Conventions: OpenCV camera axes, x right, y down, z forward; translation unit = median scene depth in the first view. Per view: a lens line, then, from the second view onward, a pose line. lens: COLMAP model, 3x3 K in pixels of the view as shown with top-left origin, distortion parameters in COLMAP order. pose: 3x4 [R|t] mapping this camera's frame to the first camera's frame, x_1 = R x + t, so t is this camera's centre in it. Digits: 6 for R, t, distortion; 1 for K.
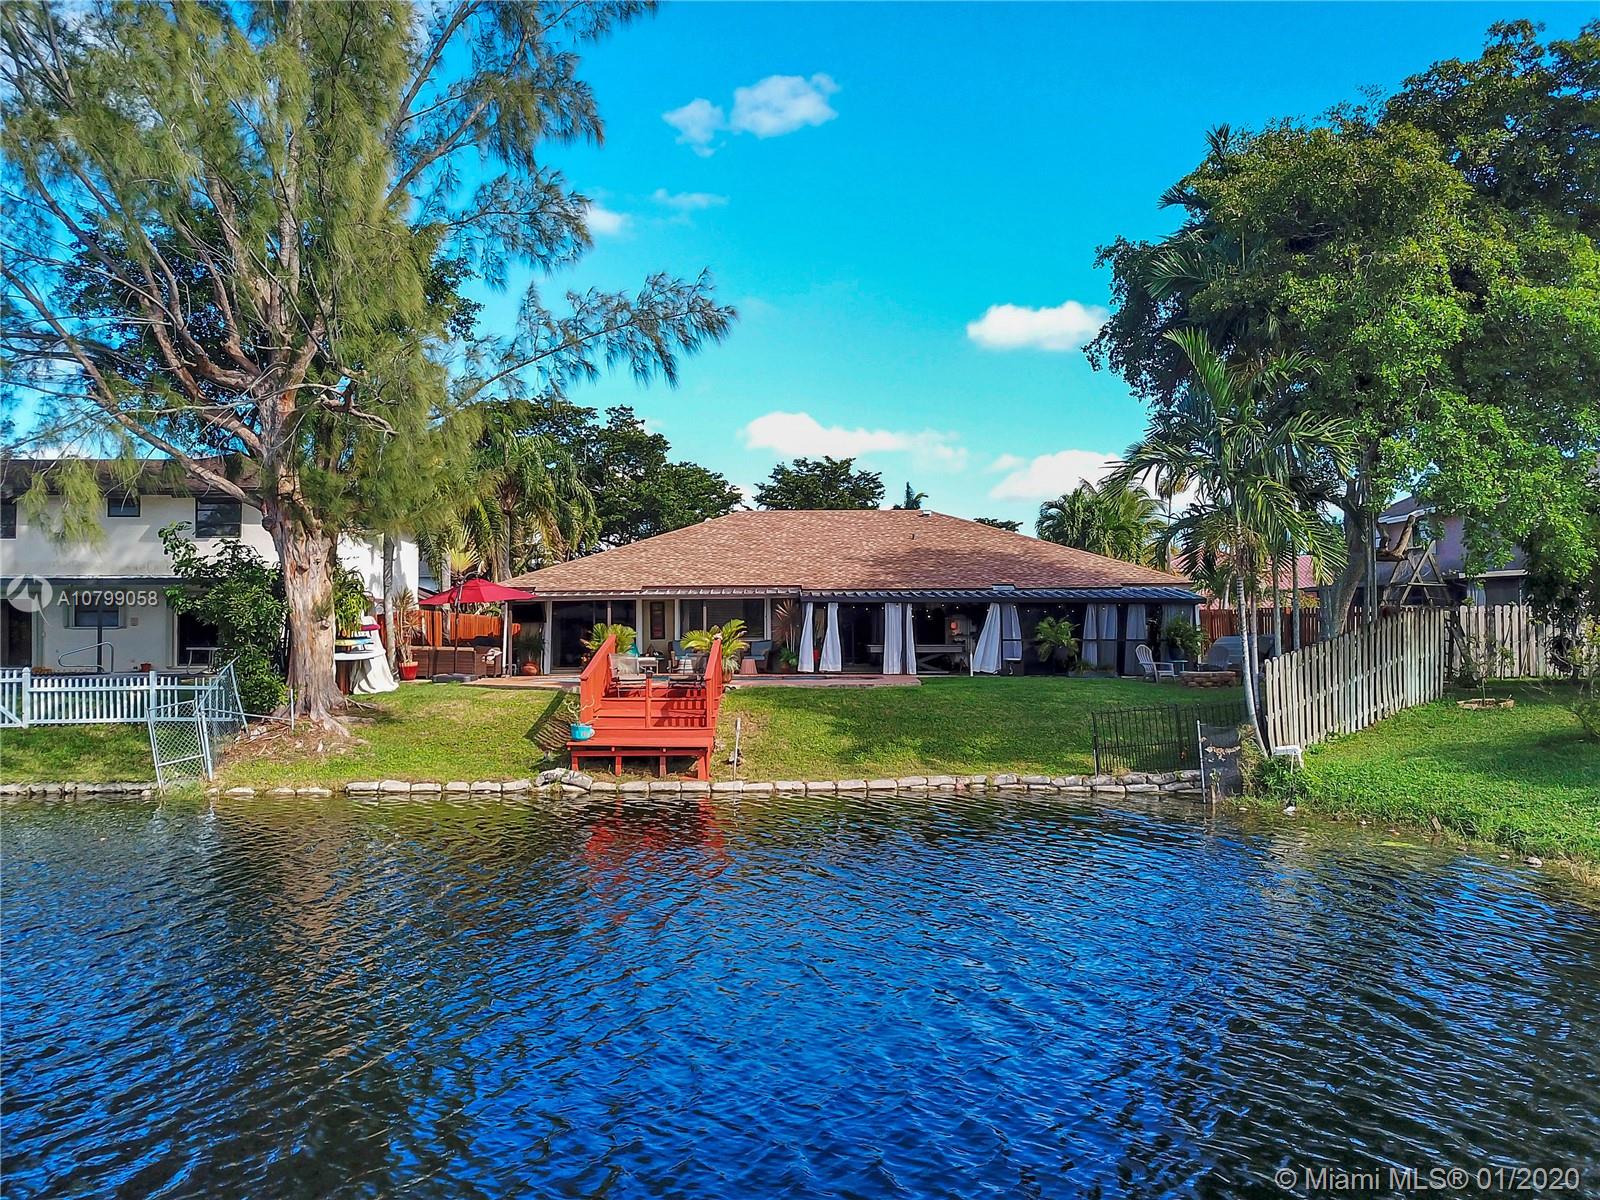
lens RADIAL K [[1215.8, 0, 793.7], [0, 1215.8, 594.2], [0, 0, 1]] dist [0.053826, -0.029030]
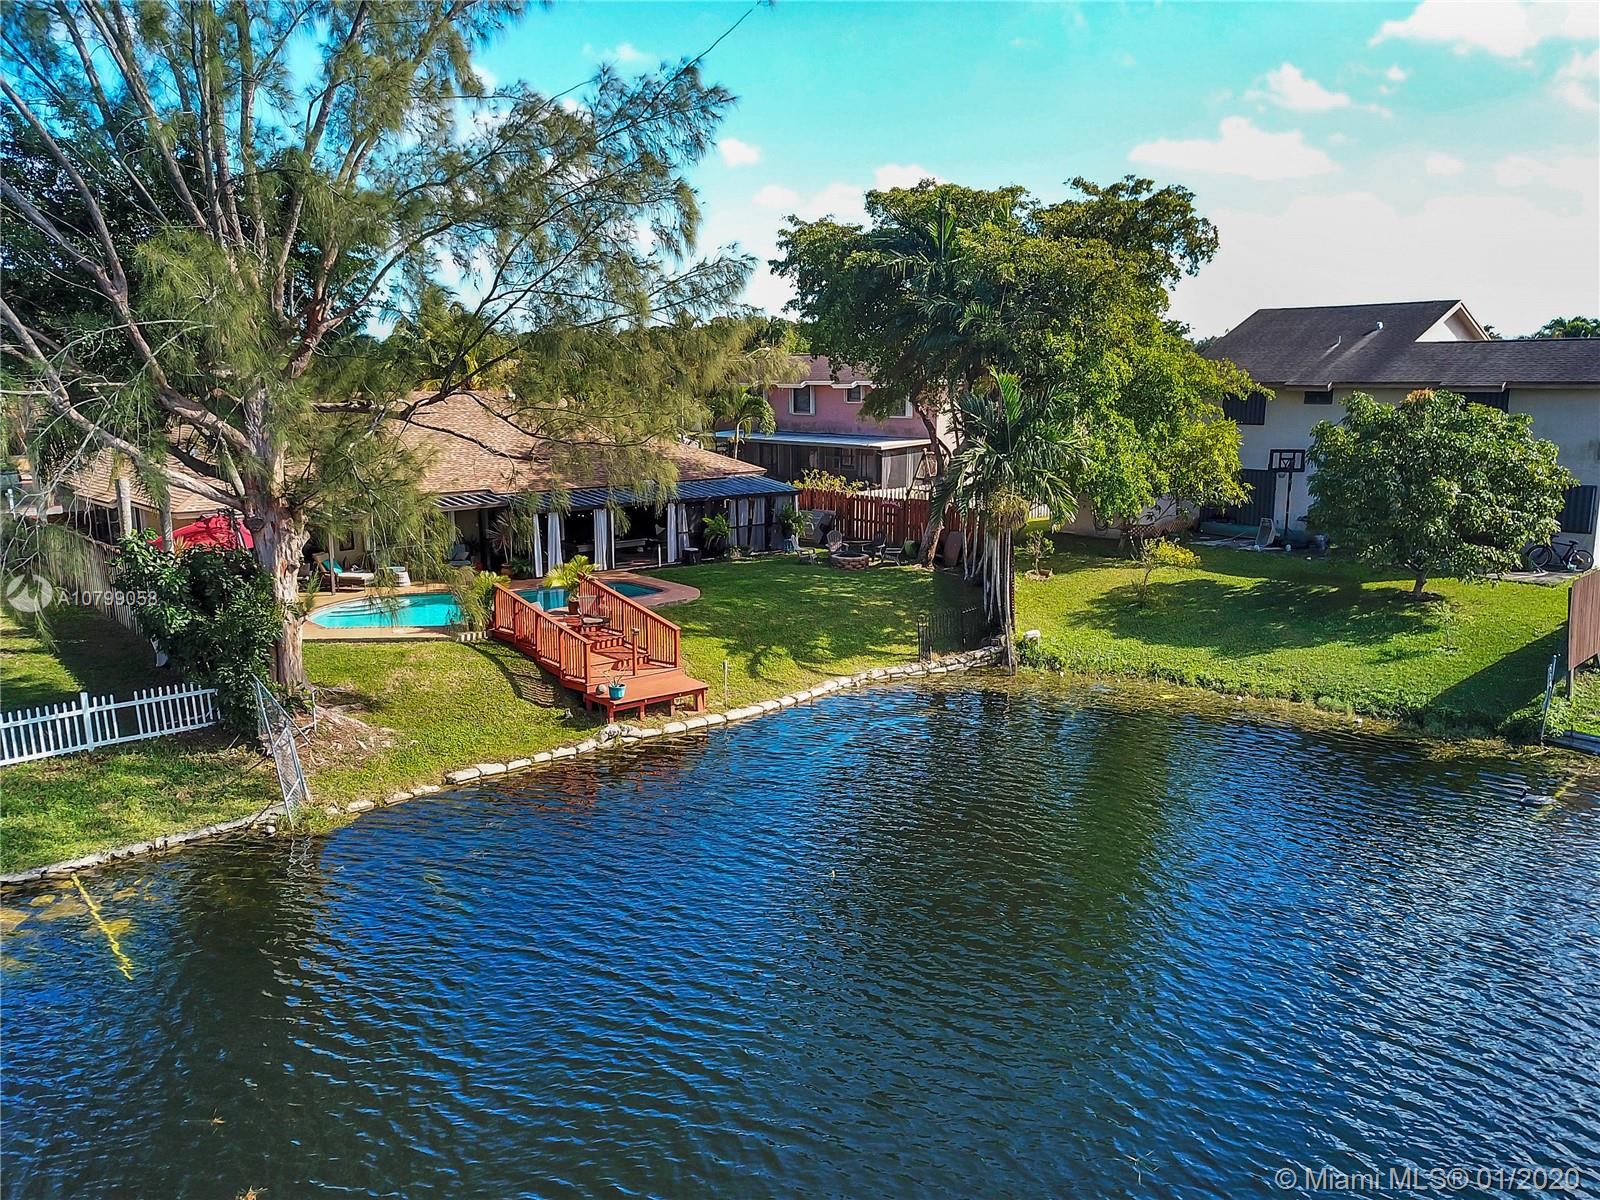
lens RADIAL K [[1215.8, 0, 793.7], [0, 1215.8, 594.2], [0, 0, 1]] dist [0.053826, -0.029030]
pose [[0.740949, -0.118040, 0.661106, -0.714973], [-0.022769, 0.979450, 0.200399, -0.192489], [-0.671175, -0.163538, 0.723035, 0.040230]]
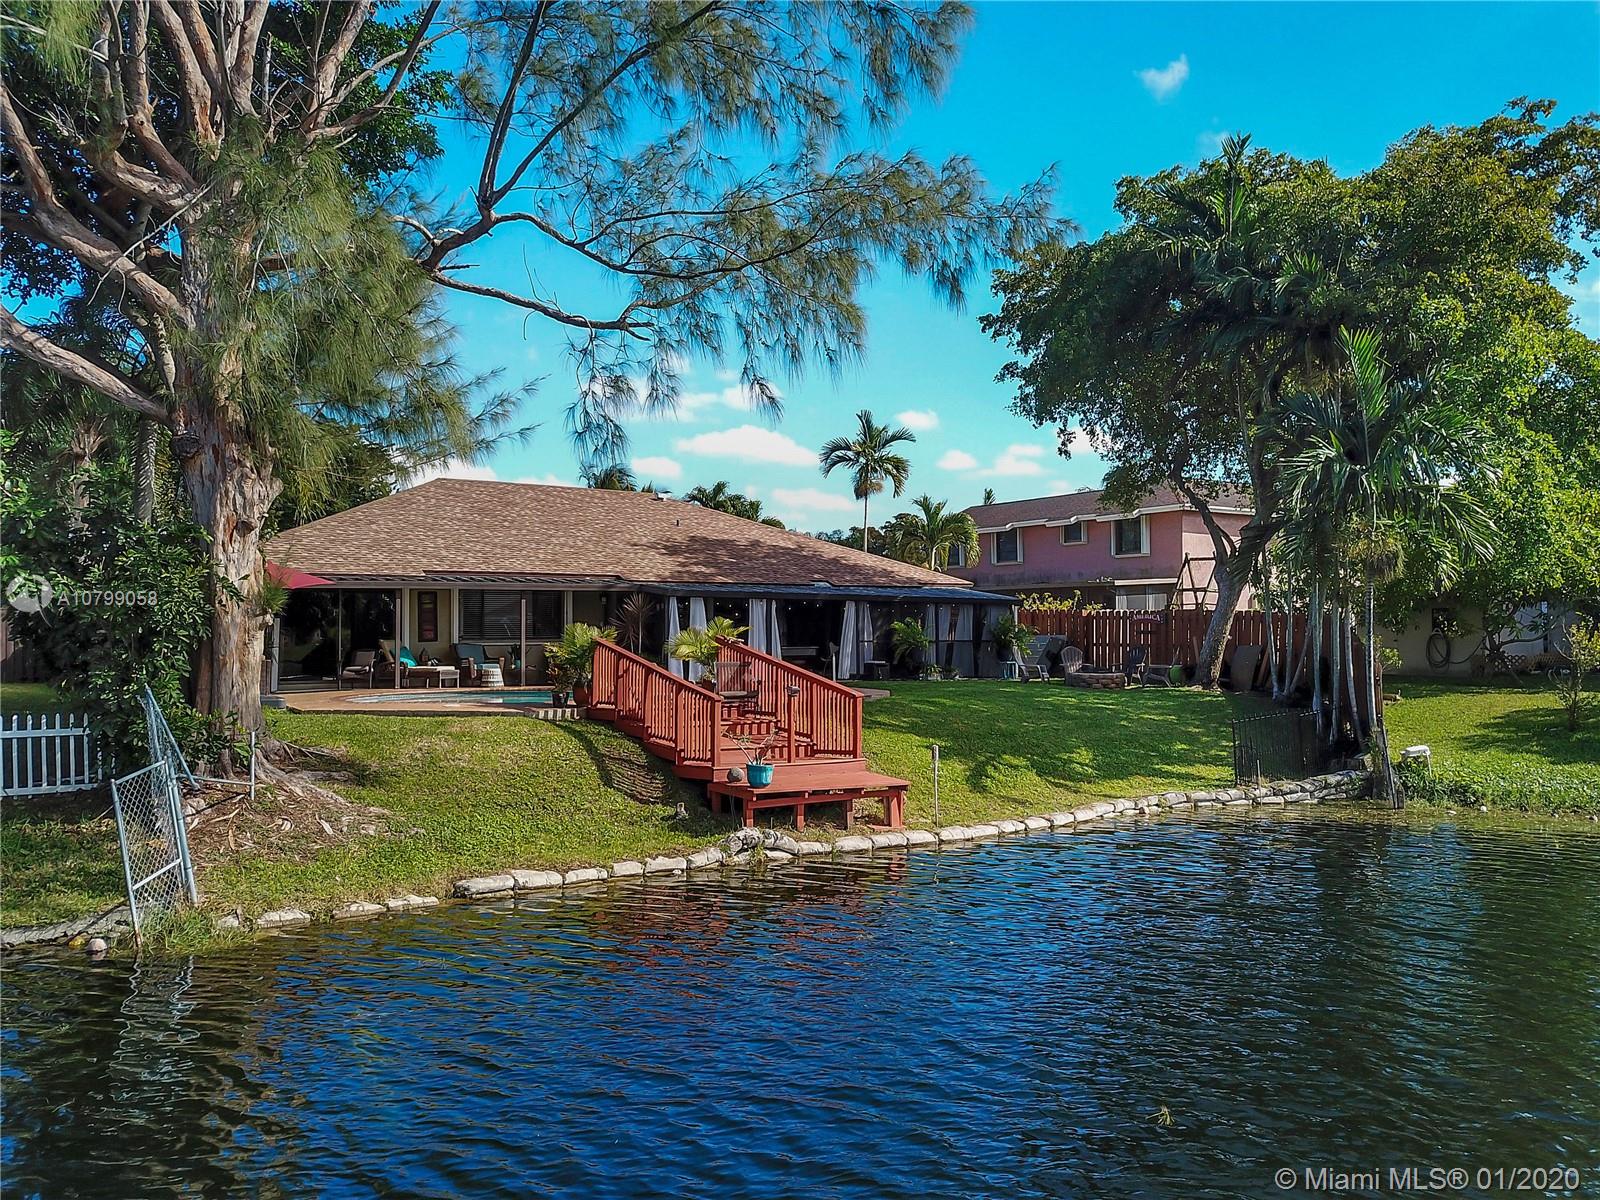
lens RADIAL K [[1215.8, 0, 793.7], [0, 1215.8, 594.2], [0, 0, 1]] dist [0.053826, -0.029030]
pose [[0.831174, 0.019077, 0.555685, -0.488400], [-0.020619, 0.999781, -0.003482, 0.007876], [-0.555630, -0.008563, 0.831386, 0.344819]]
